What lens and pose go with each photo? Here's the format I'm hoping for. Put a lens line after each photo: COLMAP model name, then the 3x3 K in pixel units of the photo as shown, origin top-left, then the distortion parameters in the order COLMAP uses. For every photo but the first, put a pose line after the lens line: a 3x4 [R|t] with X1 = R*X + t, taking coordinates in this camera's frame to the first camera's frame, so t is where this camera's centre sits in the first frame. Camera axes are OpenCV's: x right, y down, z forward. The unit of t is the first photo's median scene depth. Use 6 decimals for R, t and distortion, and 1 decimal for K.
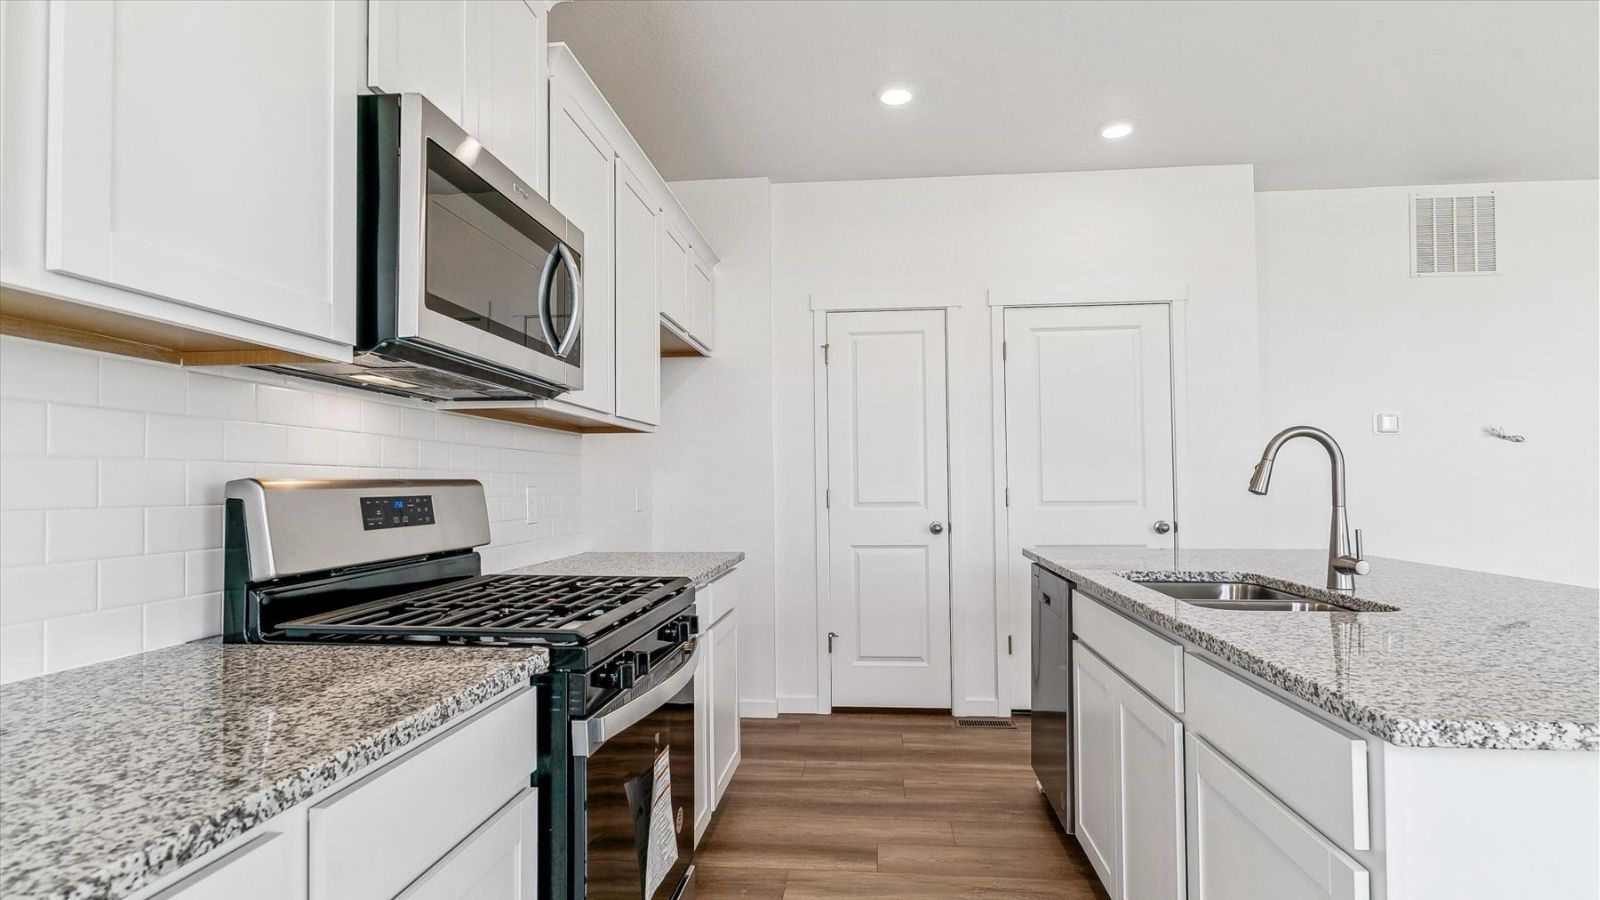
lens RADIAL K [[812.7, 0, 800.1], [0, 812.7, 460.3], [0, 0, 1]] dist [0.000299, 0.000441]
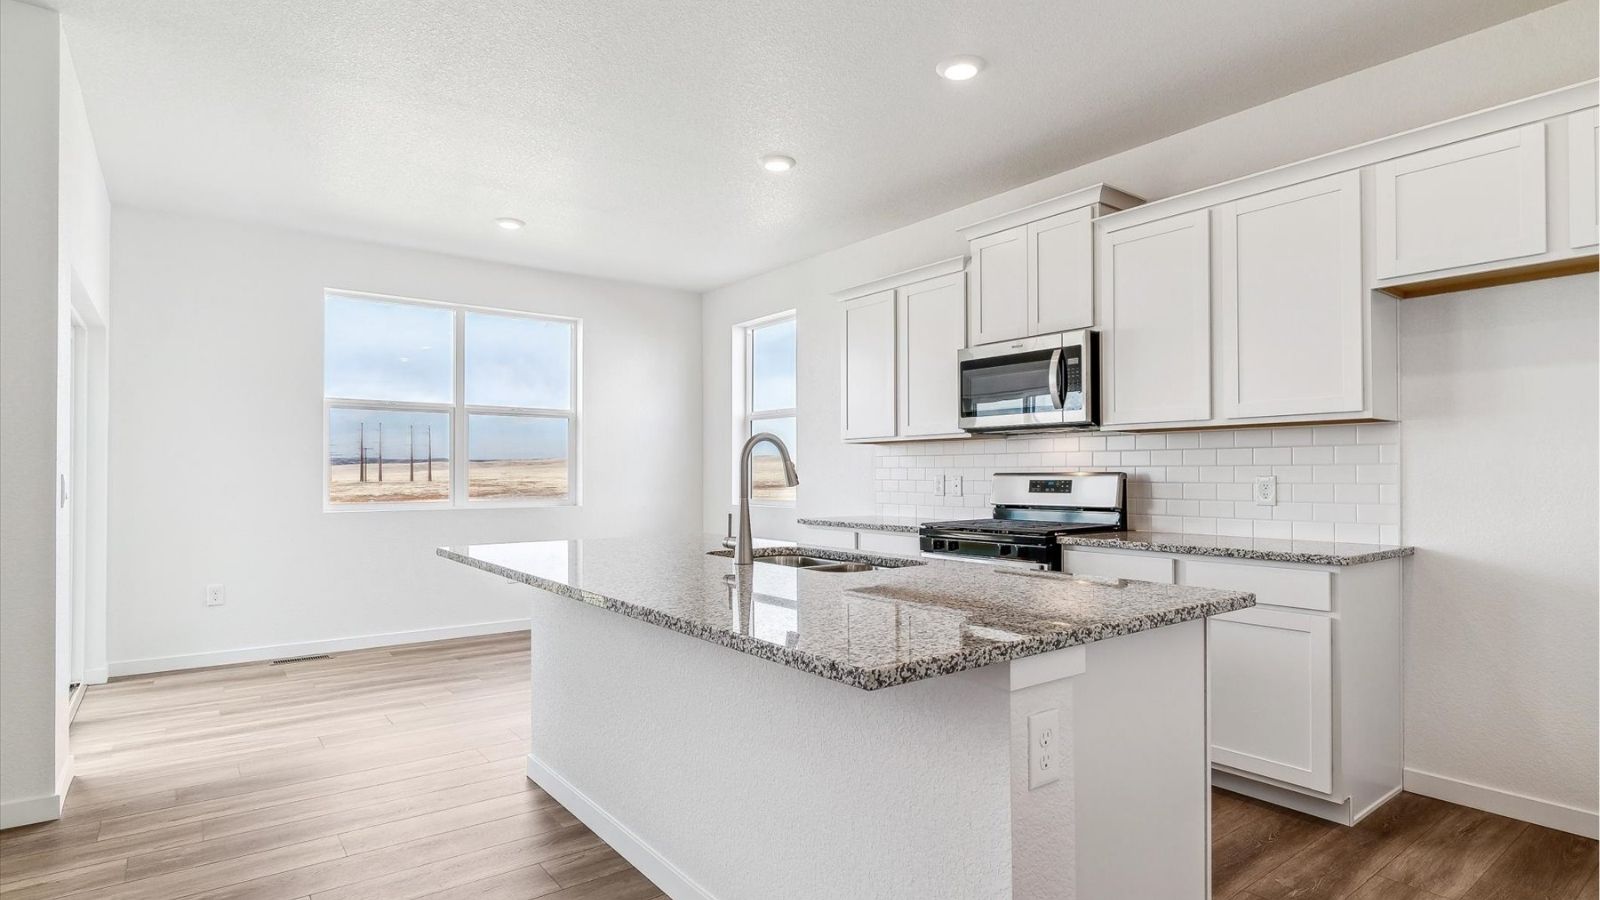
lens RADIAL K [[832.0, 0, 802.3], [0, 832.0, 465.9], [0, 0, 1]] dist [0.003483, 0.000165]
pose [[-0.732803, 0.000556, -0.680441, 0.726639], [0.026024, 0.999291, -0.027211, 0.022493], [0.679943, -0.037648, -0.732298, 0.990895]]
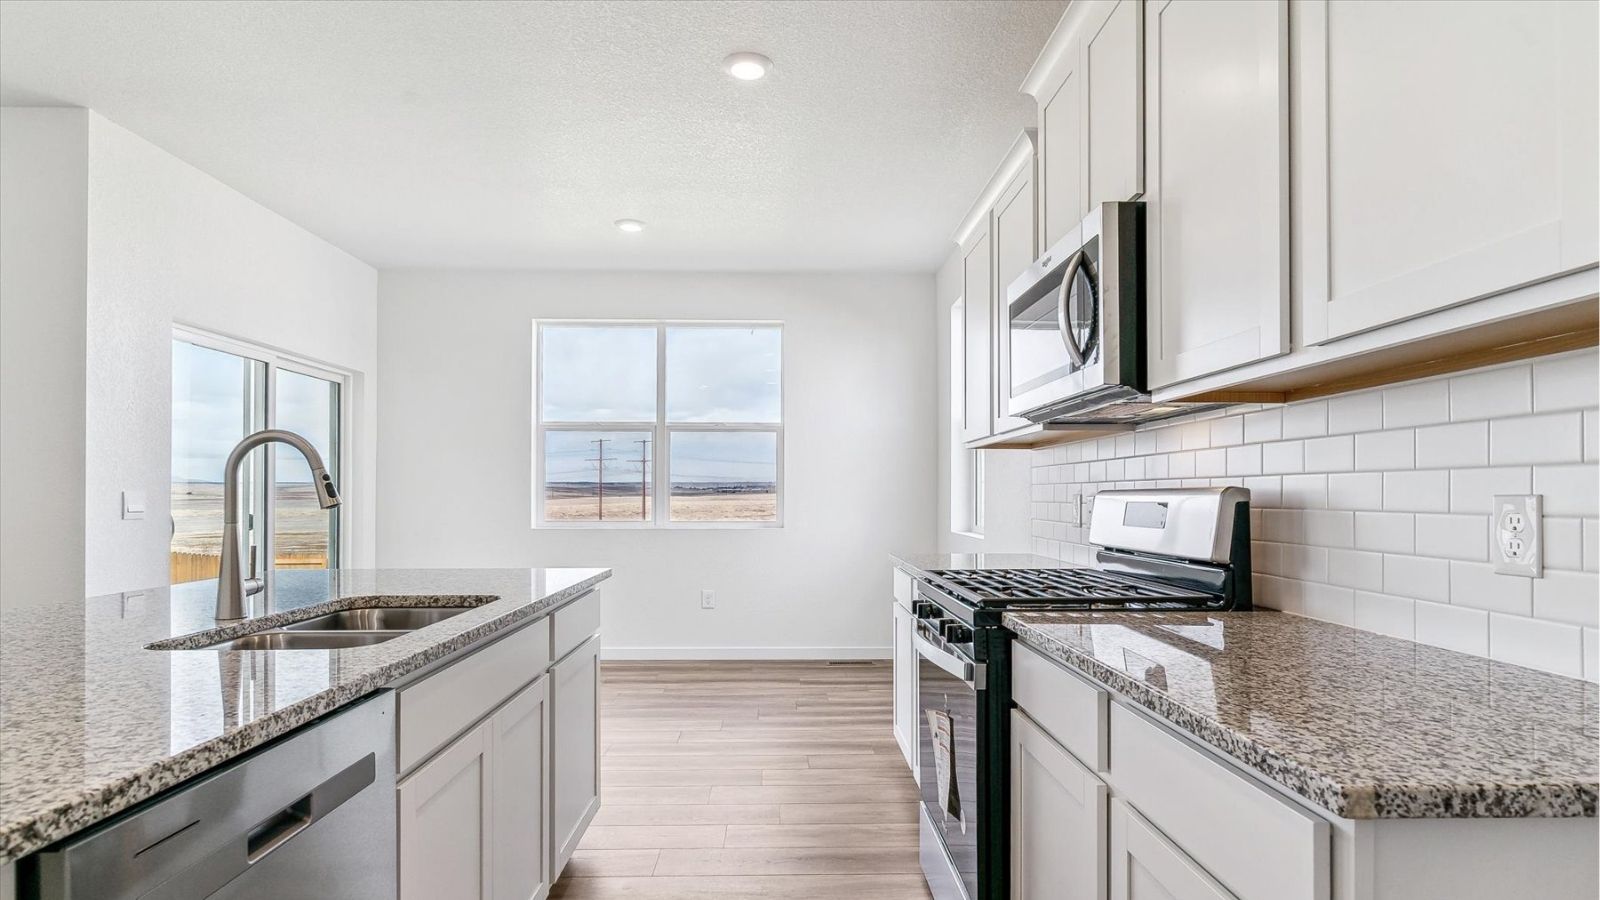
lens RADIAL K [[852.6, 0, 763.5], [0, 852.6, 491.6], [0, 0, 1]] dist [0.017786, 0.000143]
pose [[-0.996315, 0.002351, -0.085732, 0.098139], [0.005397, 0.999362, -0.035314, 0.031041], [0.085594, -0.035647, -0.995692, 0.988822]]
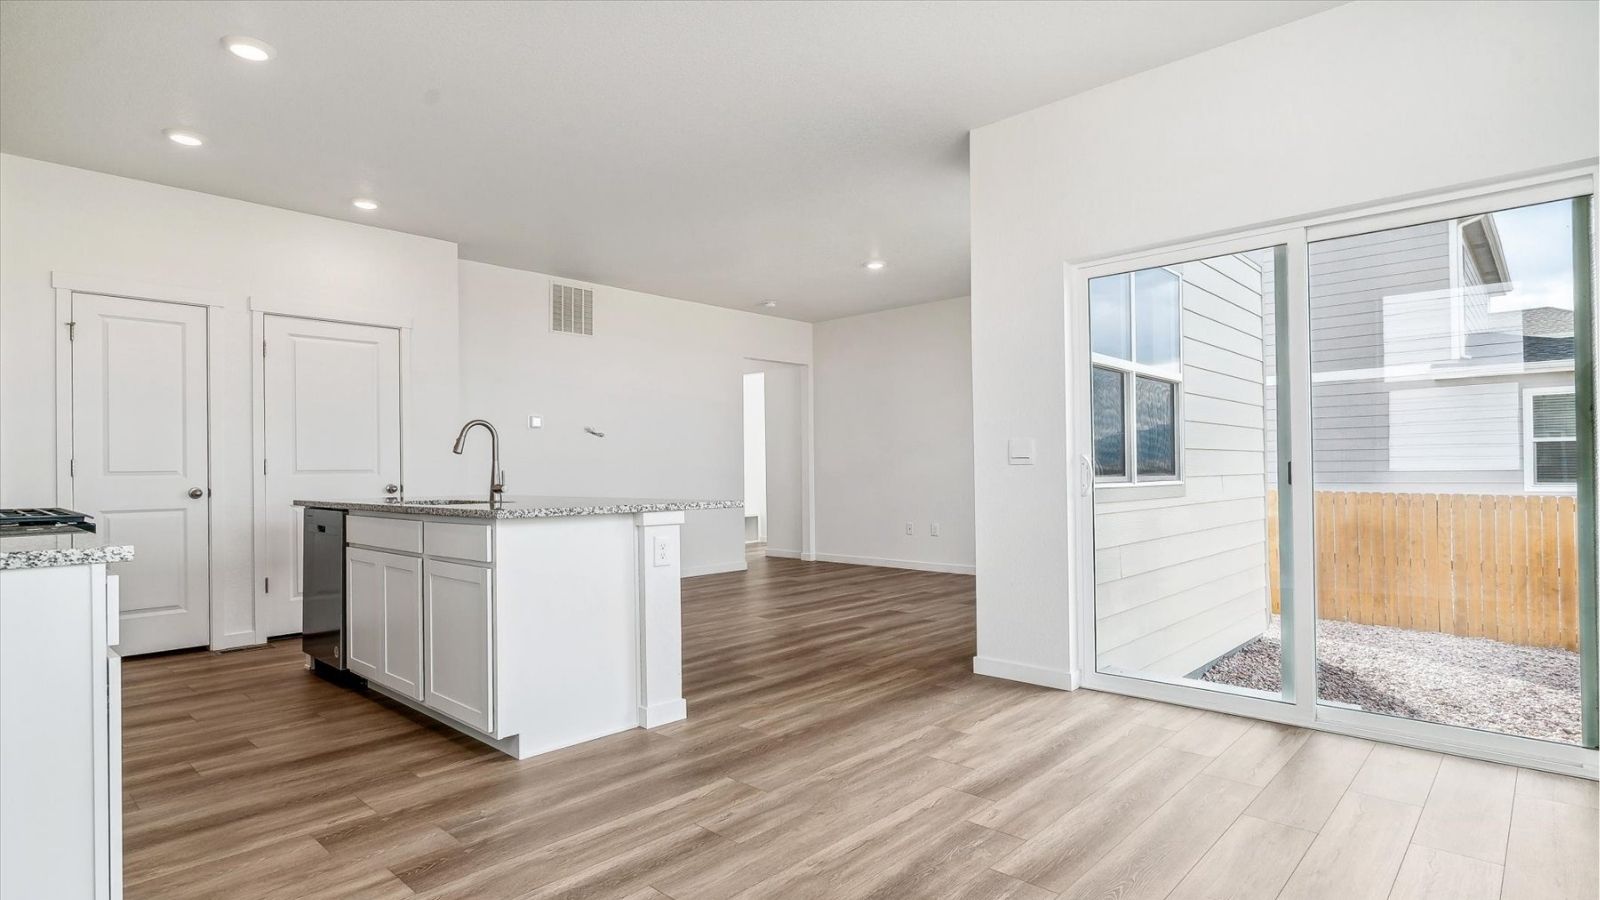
lens RADIAL K [[823.2, 0, 809.8], [0, 823.2, 458.6], [0, 0, 1]] dist [-0.000395, 0.000575]
pose [[0.606901, 0.011832, 0.794689, -0.241807], [-0.015794, 0.999871, -0.002826, 0.023123], [-0.794620, -0.010836, 0.607010, -0.426619]]
